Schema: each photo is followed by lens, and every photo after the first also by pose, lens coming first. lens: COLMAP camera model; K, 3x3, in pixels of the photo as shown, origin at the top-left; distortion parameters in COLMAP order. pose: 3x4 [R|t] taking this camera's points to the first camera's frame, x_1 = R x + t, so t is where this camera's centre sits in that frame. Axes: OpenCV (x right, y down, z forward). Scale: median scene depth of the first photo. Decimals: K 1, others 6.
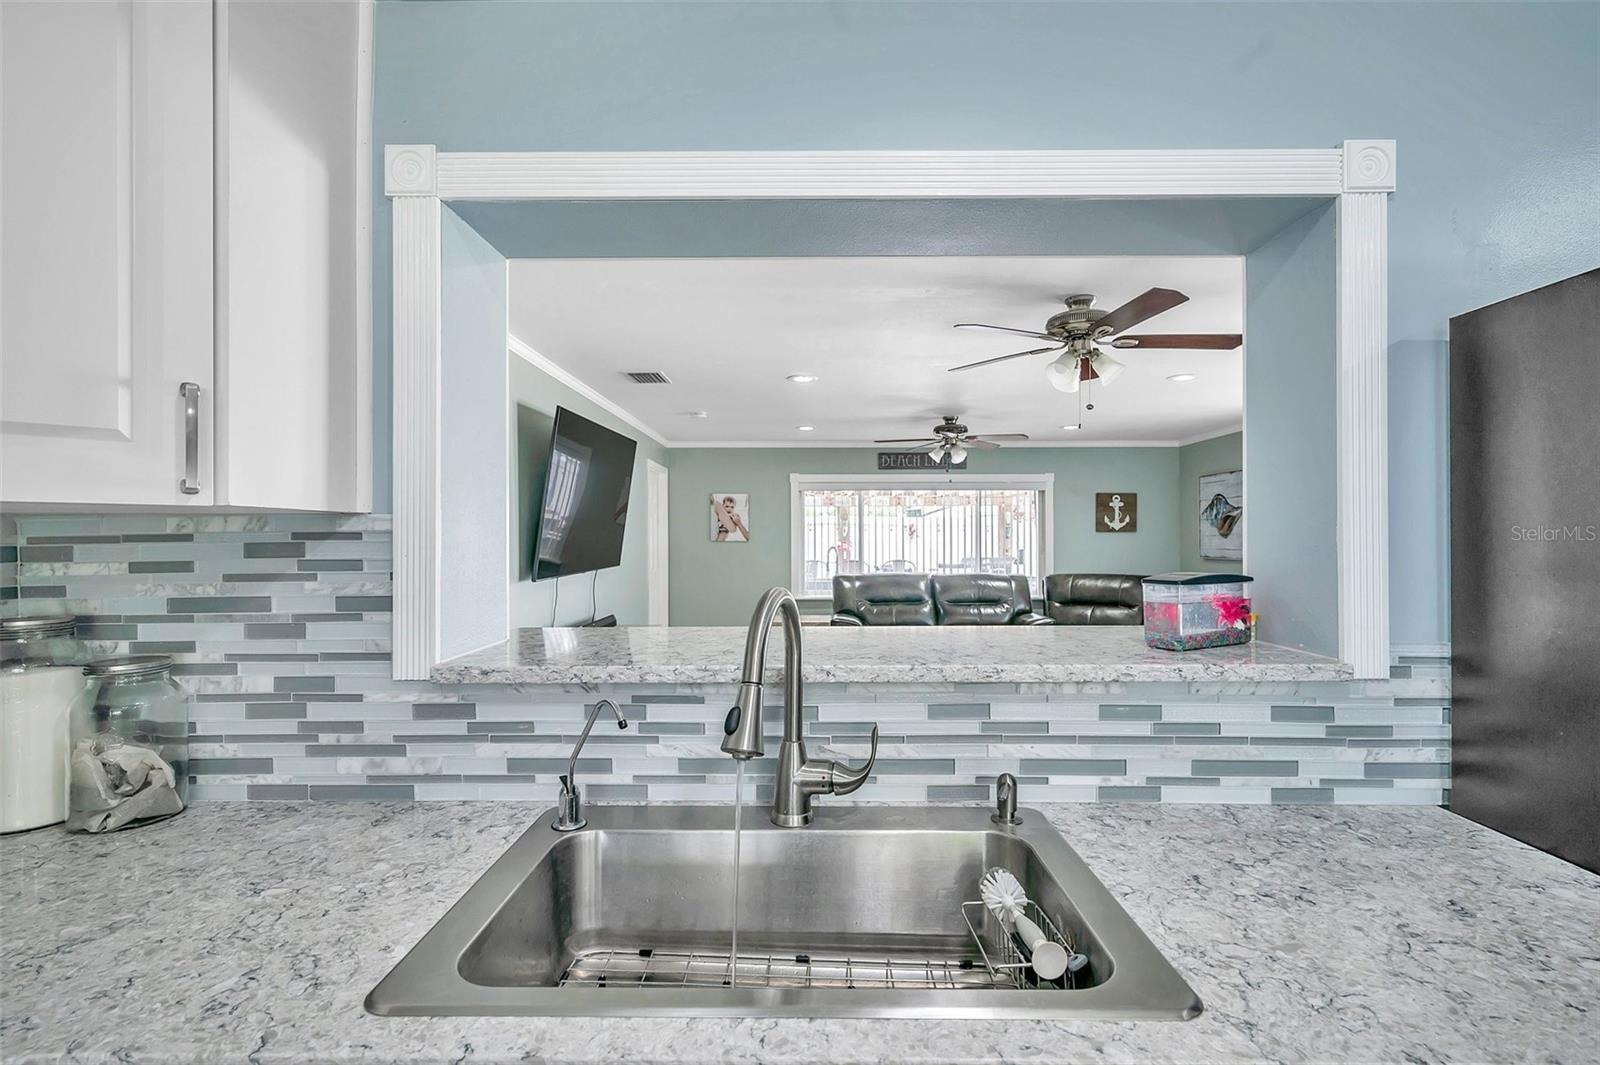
lens RADIAL K [[739.4, 0, 799.4], [0, 739.4, 534.1], [0, 0, 1]] dist [0.000664, 0.000068]
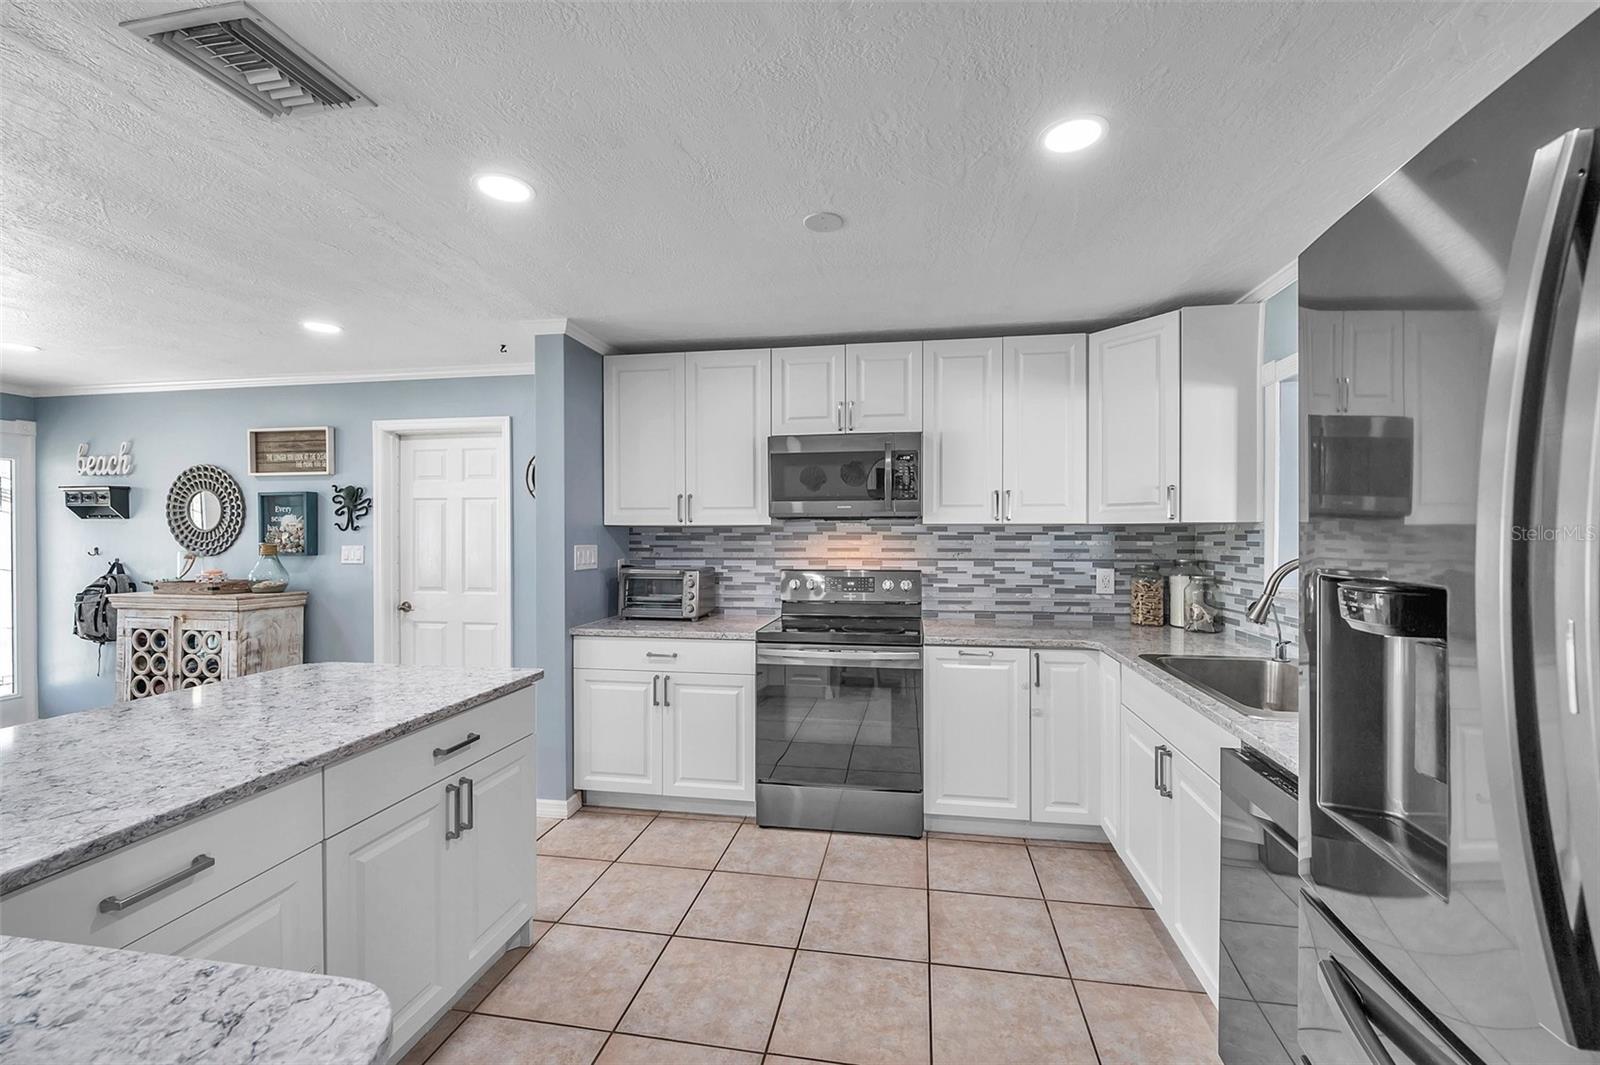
lens RADIAL K [[637.1, 0, 801.6], [0, 637.1, 534.4], [0, 0, 1]] dist [0.000040, 0.000000]
pose [[-0.143165, 0.000774, -0.989699, 1.703228], [0.000144, 1.000000, 0.000761, 0.009618], [0.989699, -0.000033, -0.143165, -0.170106]]
